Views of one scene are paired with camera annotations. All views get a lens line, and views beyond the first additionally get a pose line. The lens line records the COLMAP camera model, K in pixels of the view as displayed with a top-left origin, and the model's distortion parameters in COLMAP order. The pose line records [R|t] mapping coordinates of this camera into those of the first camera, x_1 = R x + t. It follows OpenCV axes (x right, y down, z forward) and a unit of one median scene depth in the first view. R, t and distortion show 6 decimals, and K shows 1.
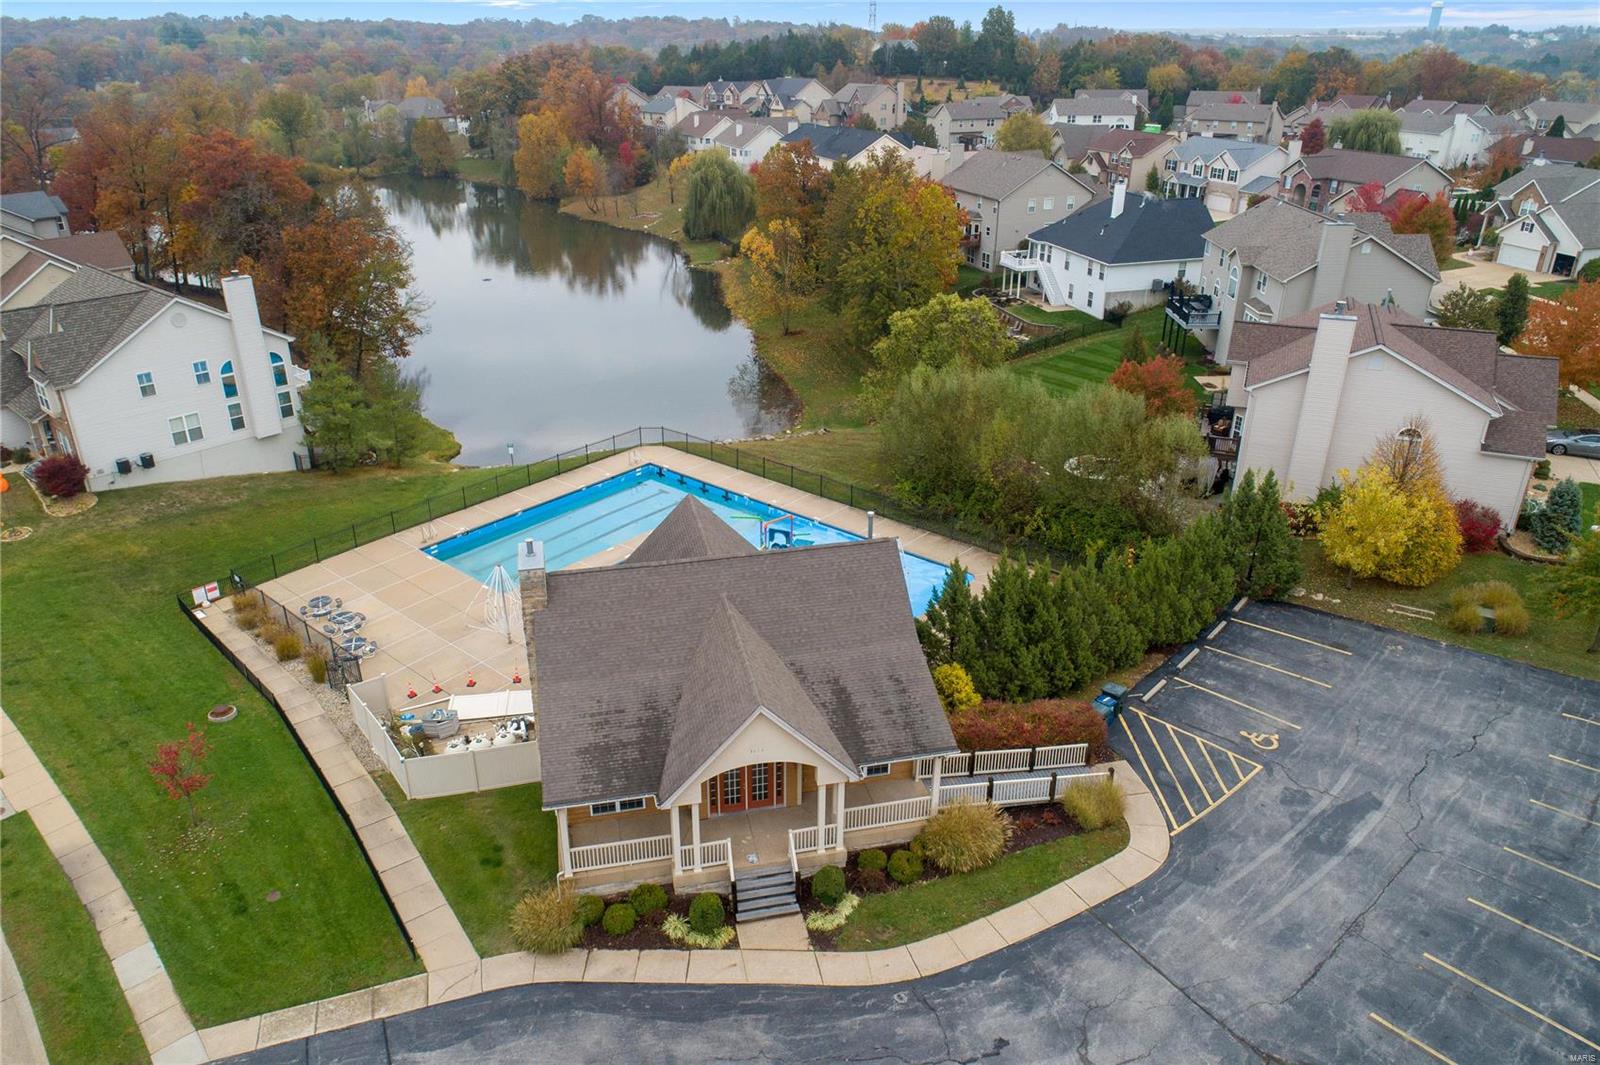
lens RADIAL K [[1064.9, 0, 773.1], [0, 1064.9, 529.7], [0, 0, 1]] dist [-0.002260, 0.000683]
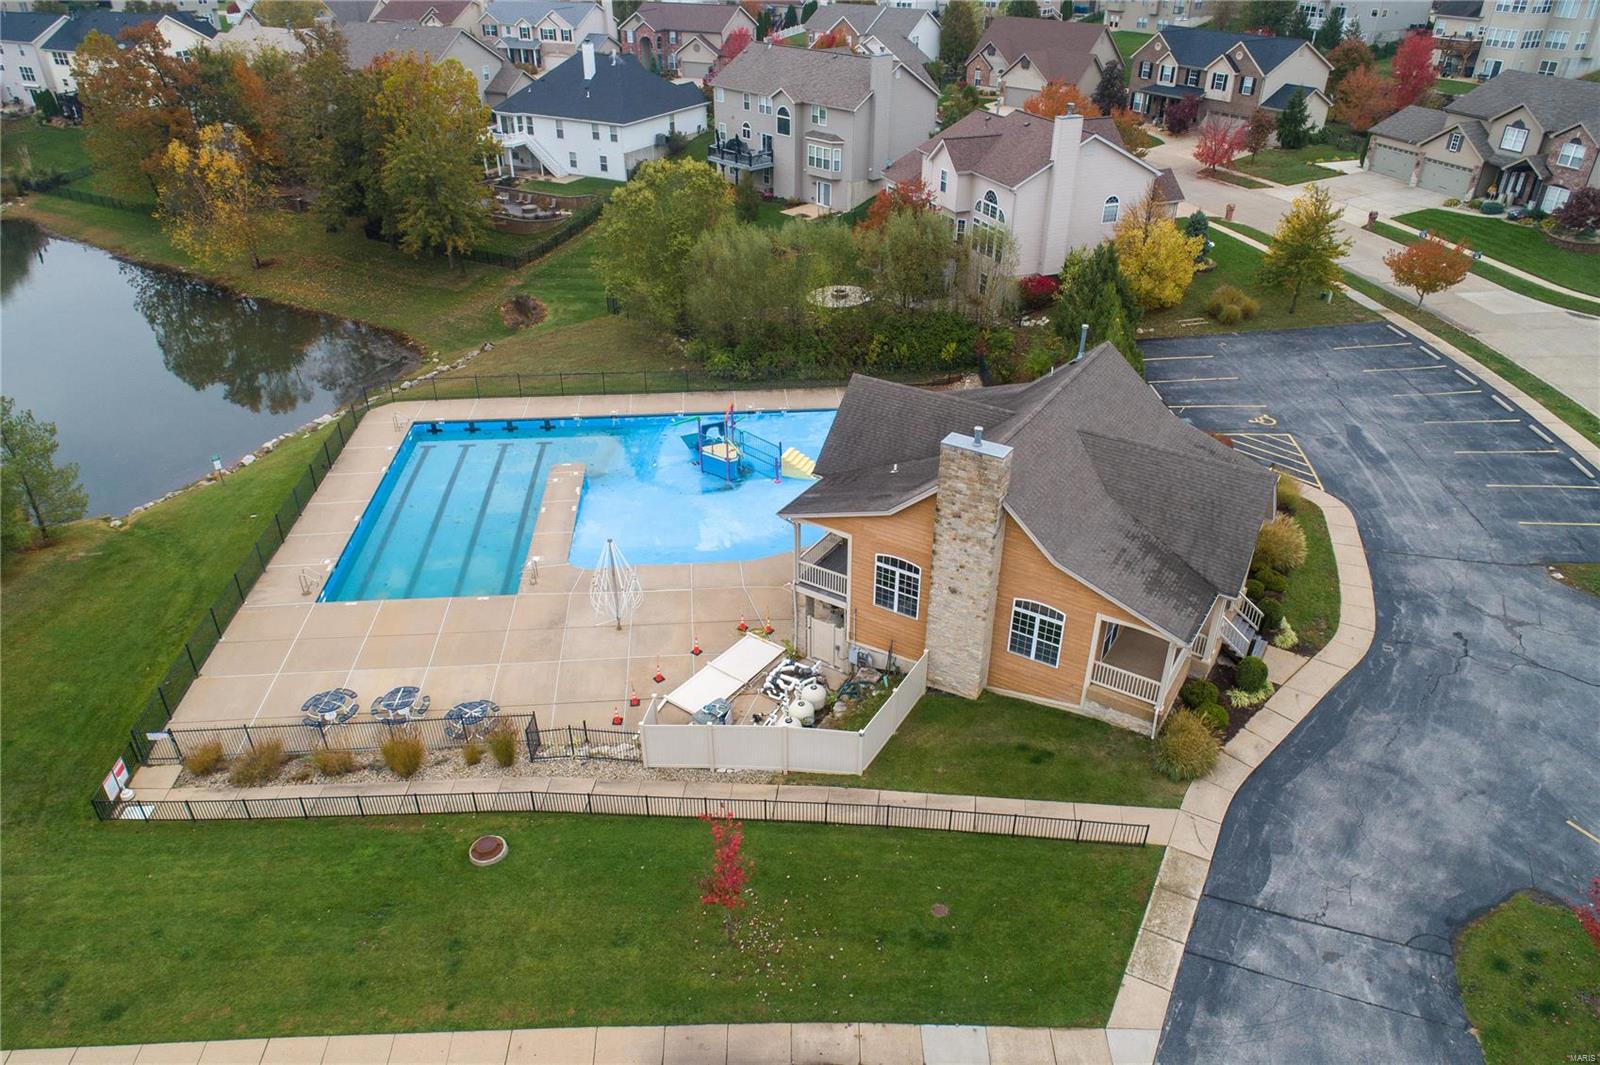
lens RADIAL K [[1069.2, 0, 794.5], [0, 1069.2, 529.6], [0, 0, 1]] dist [-0.006275, -0.002026]
pose [[0.694662, -0.356471, 0.624798, -0.938791], [0.294220, 0.933401, 0.205422, -0.141203], [-0.656414, 0.041129, 0.753279, 0.408774]]
